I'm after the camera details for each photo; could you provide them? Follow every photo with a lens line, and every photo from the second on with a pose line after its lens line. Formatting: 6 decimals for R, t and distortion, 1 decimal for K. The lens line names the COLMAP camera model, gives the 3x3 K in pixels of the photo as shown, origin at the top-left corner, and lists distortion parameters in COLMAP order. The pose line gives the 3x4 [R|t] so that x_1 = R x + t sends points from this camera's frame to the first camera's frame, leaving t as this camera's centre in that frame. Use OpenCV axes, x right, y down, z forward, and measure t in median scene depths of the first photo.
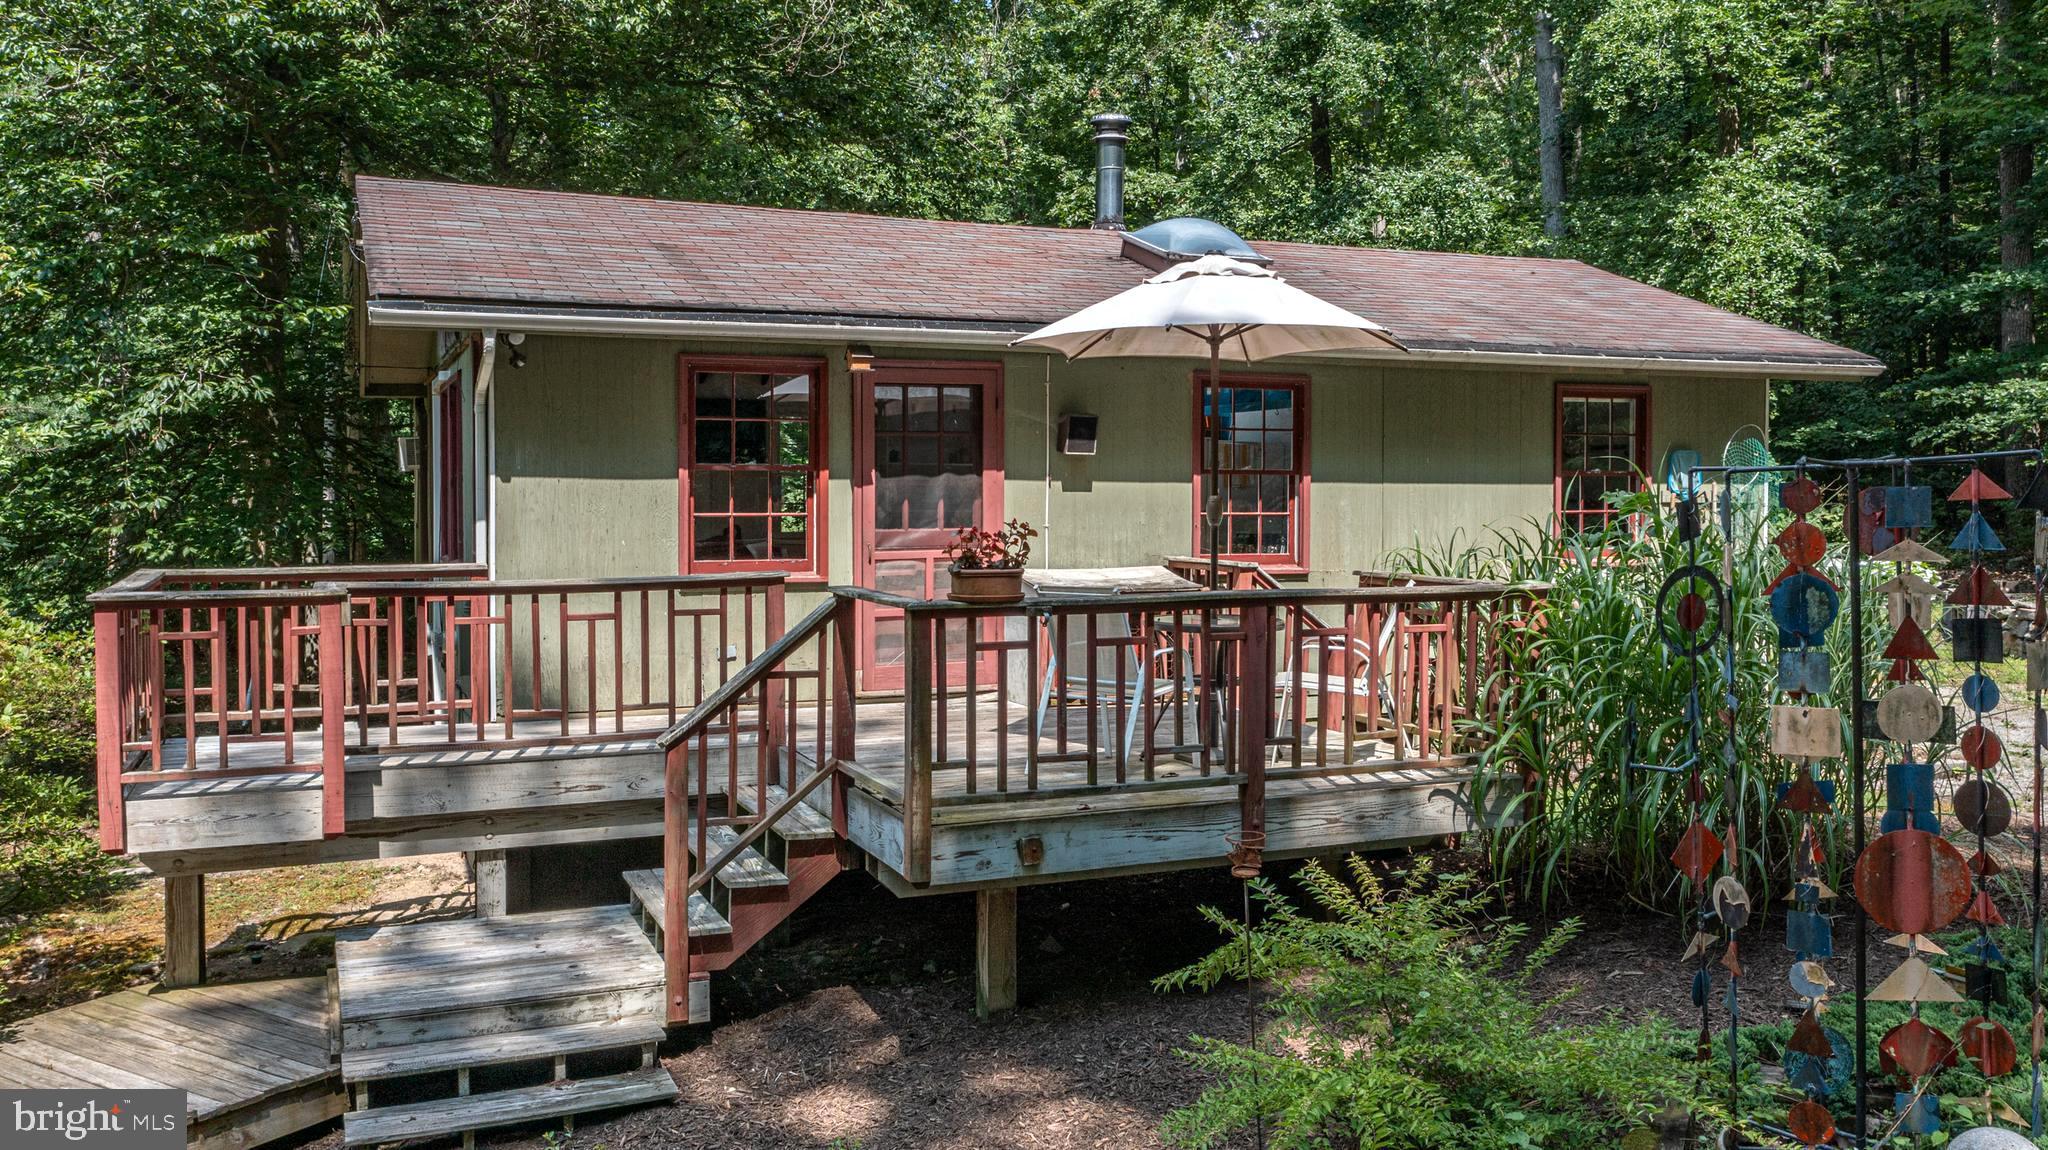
lens RADIAL K [[1715.7, 0, 1025.5], [0, 1715.7, 570.9], [0, 0, 1]] dist [0.012605, -0.023303]
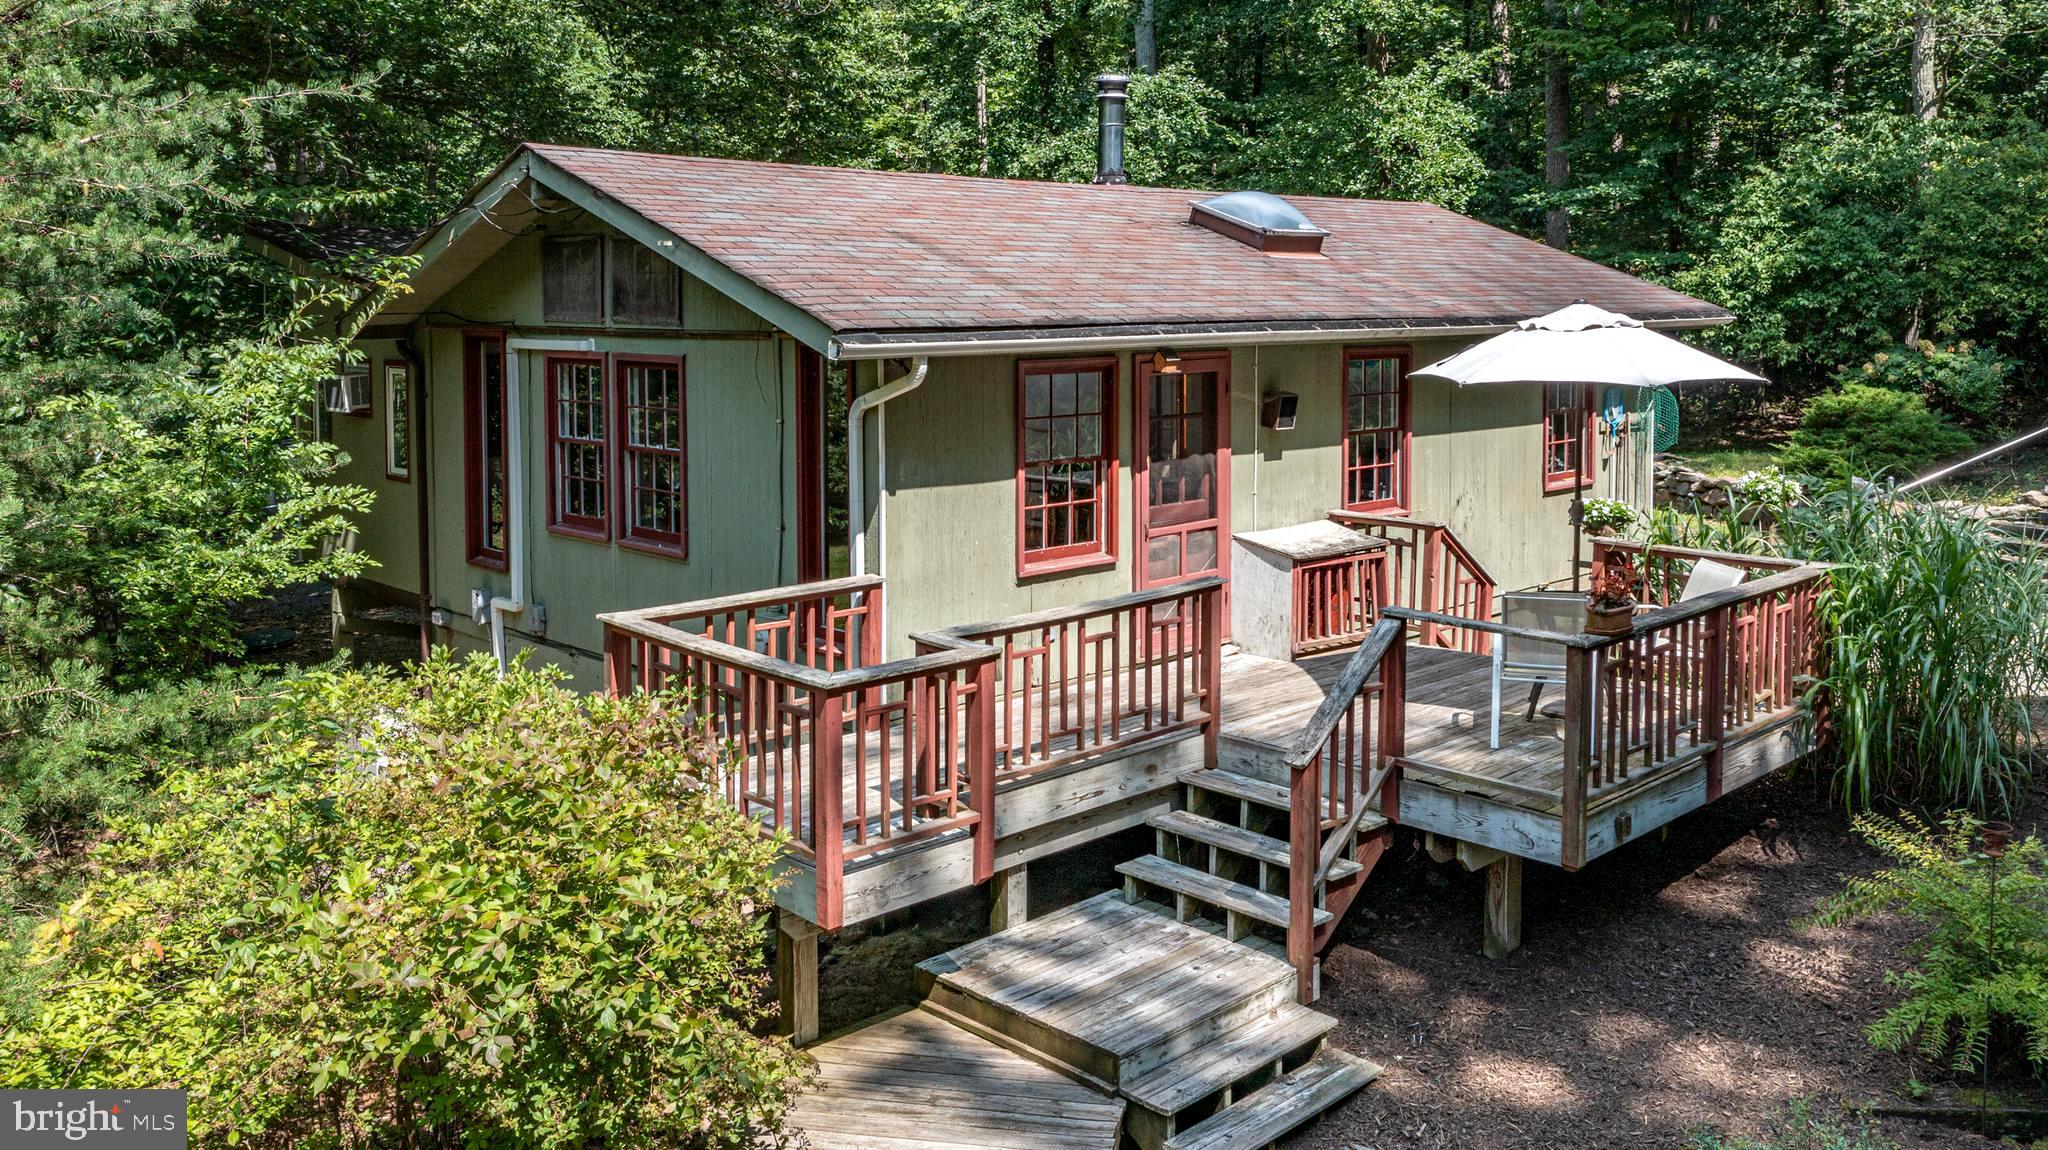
lens RADIAL K [[1715.7, 0, 1024.9], [0, 1715.7, 428.3], [0, 0, 1]] dist [0.012605, -0.023303]
pose [[0.933822, -0.031234, 0.356371, -0.551546], [0.018652, 0.999077, 0.038687, -0.120632], [-0.357251, -0.029480, 0.933543, 0.010676]]
